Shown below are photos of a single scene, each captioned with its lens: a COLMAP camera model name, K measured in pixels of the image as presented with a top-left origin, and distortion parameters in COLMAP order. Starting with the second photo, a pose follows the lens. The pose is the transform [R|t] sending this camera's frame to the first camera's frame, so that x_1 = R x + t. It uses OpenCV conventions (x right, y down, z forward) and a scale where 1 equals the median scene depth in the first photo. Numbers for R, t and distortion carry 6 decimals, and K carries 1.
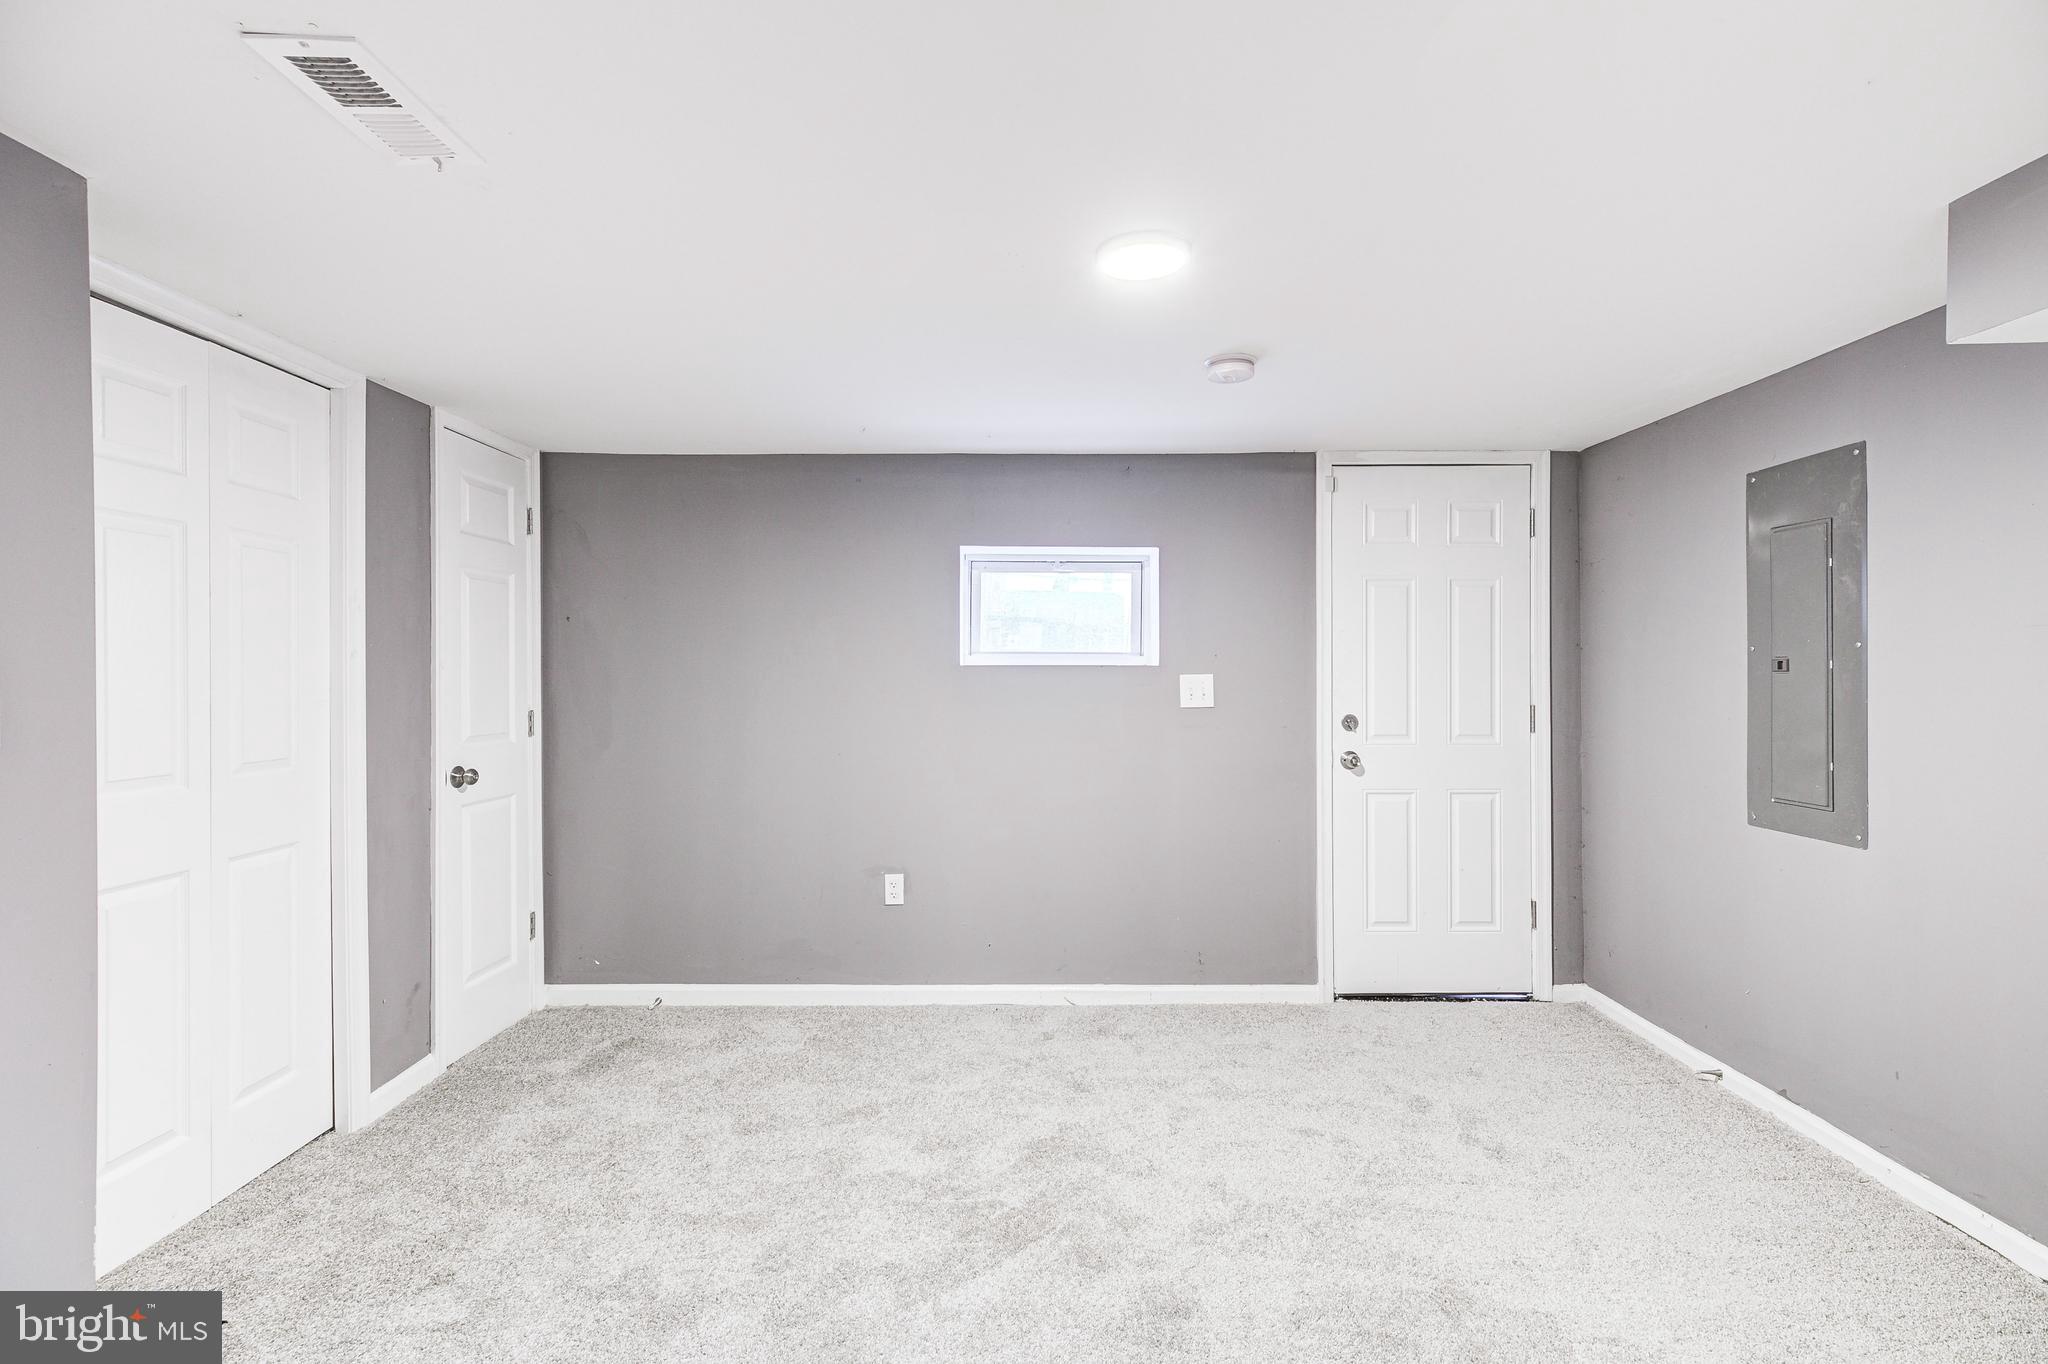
lens RADIAL K [[926.7, 0, 1030.2], [0, 926.7, 671.7], [0, 0, 1]] dist [0.011929, -0.002782]
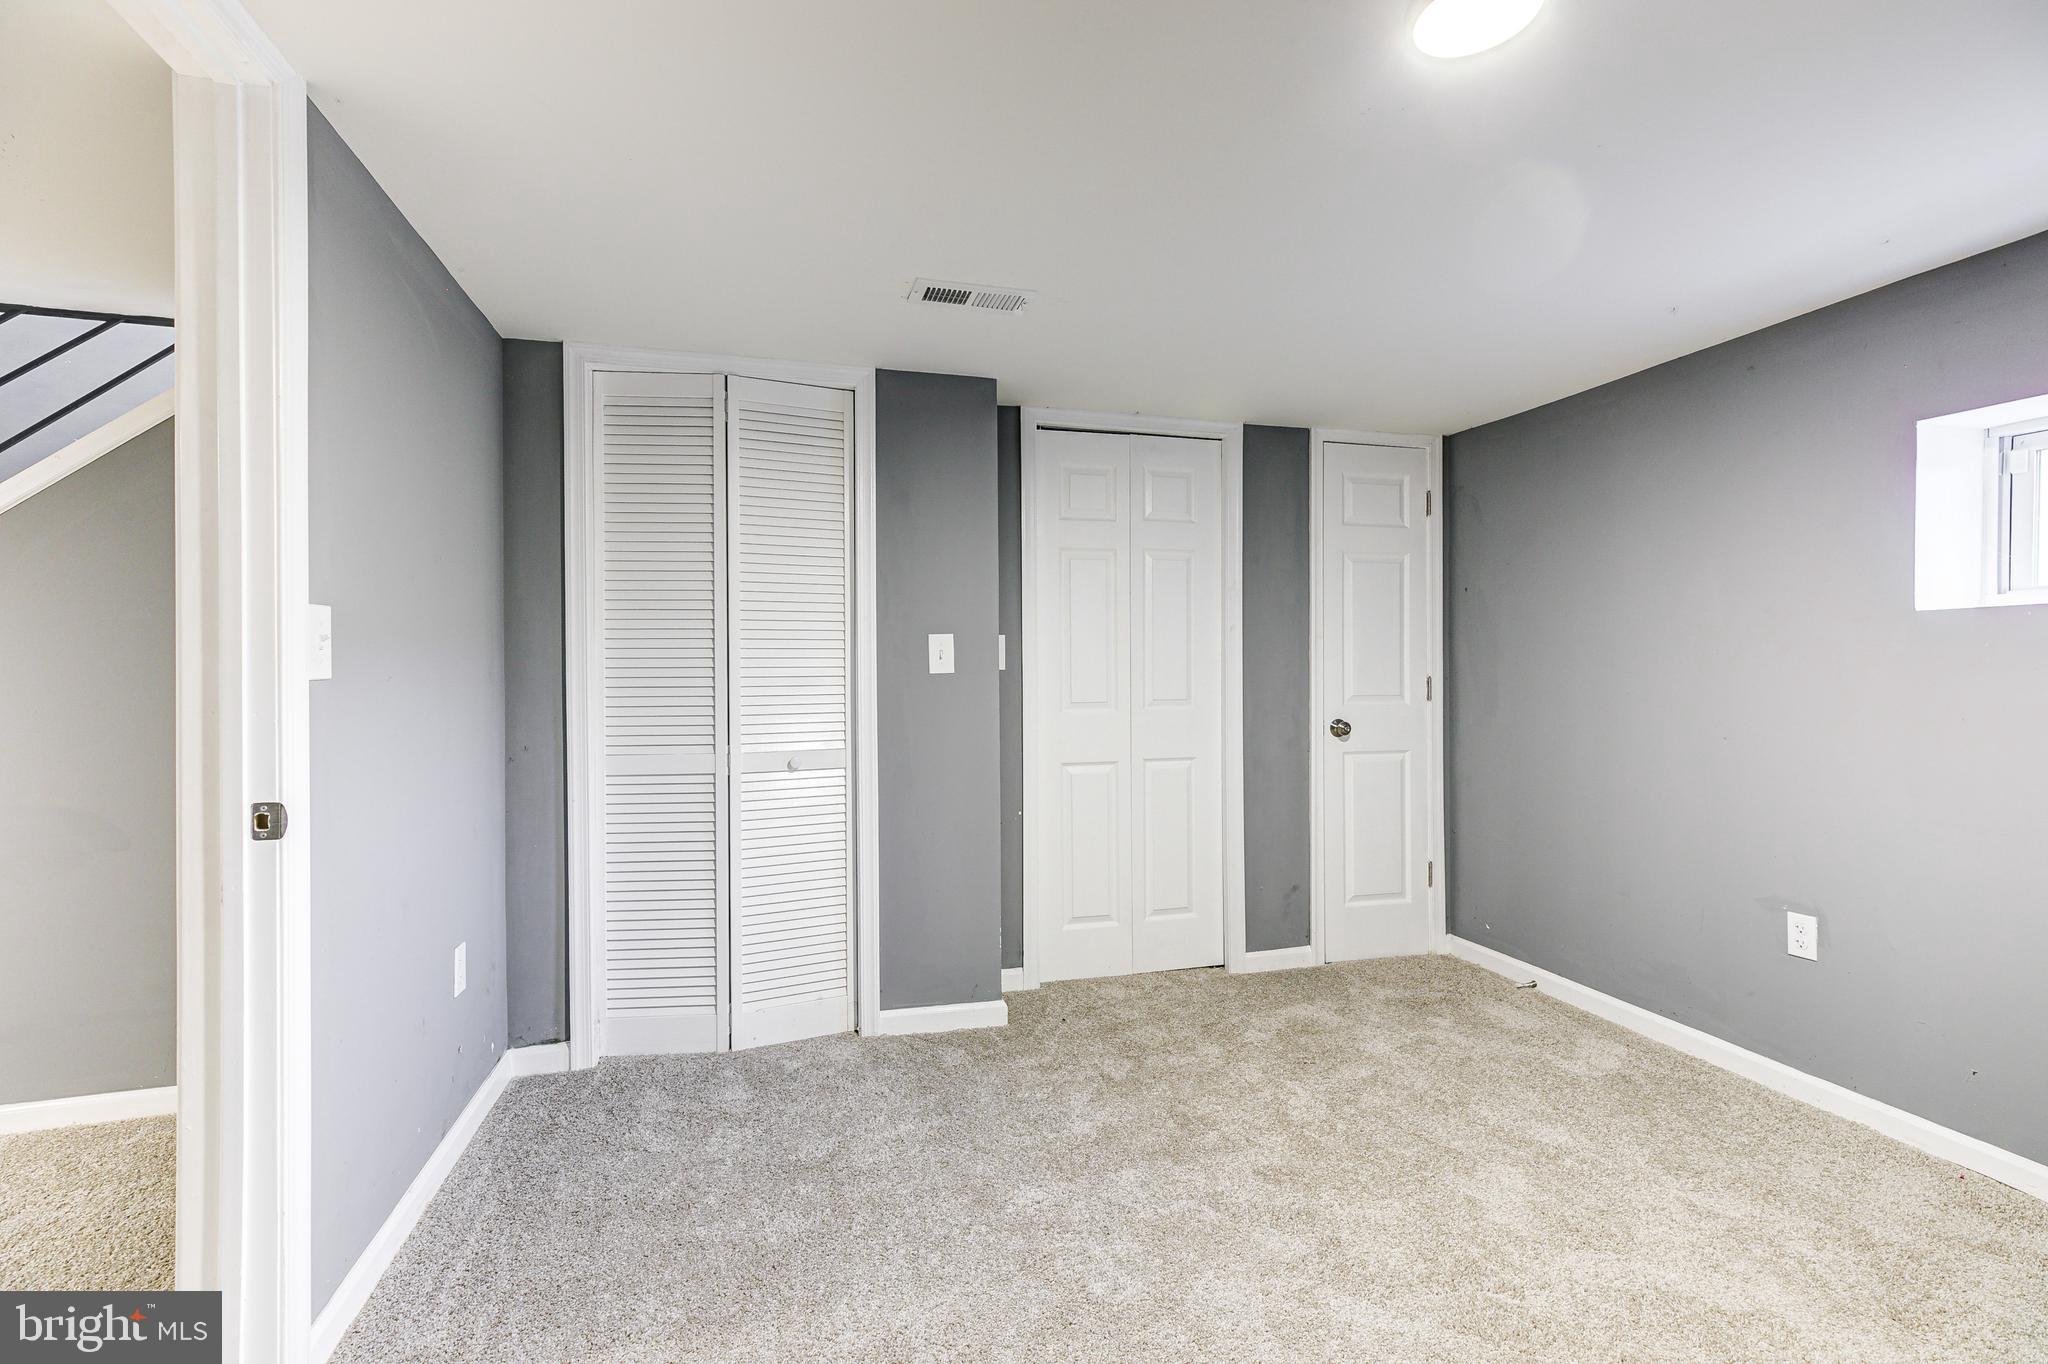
lens RADIAL K [[926.7, 0, 1029.5], [0, 926.7, 669.4], [0, 0, 1]] dist [0.011929, -0.002782]
pose [[0.273357, -0.001548, -0.961912, 0.421905], [0.004019, 0.999992, -0.000468, 0.035050], [0.961904, -0.003738, 0.273361, 0.277089]]
